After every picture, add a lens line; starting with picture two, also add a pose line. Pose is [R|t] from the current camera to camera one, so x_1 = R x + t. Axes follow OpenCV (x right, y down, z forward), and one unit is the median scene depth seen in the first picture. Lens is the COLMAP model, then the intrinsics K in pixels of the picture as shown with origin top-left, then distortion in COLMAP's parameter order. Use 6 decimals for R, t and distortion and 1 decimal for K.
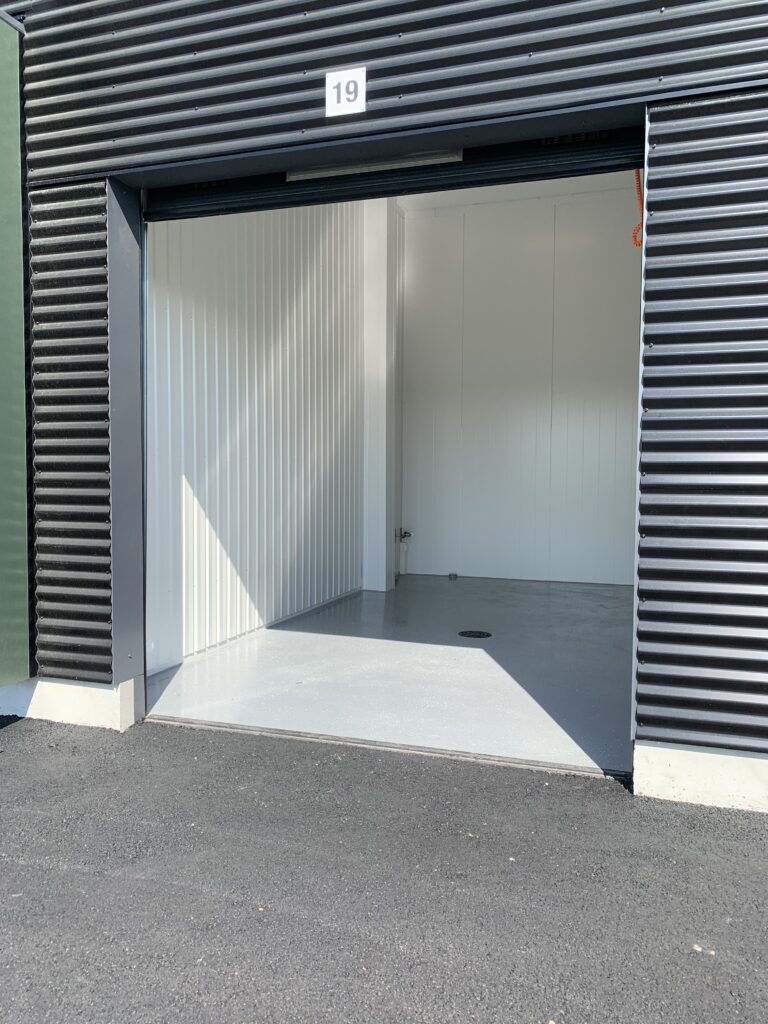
lens RADIAL K [[765.8, 0, 384.0], [0, 765.8, 512.0], [0, 0, 1]] dist [0.009730, -0.002438]
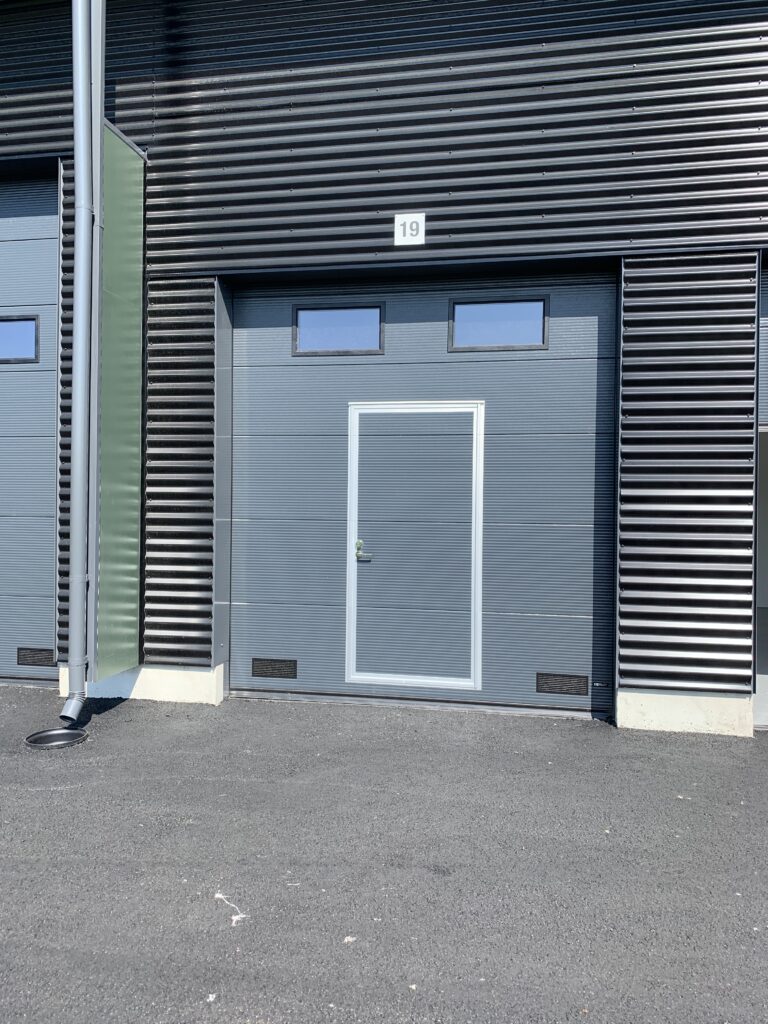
lens RADIAL K [[765.8, 0, 384.0], [0, 765.8, 512.0], [0, 0, 1]] dist [0.009730, -0.002438]
pose [[0.991252, 0.003609, 0.131935, -0.275466], [0.001919, 0.999126, -0.041747, 0.024853], [-0.131970, 0.041635, 0.990379, -0.349308]]
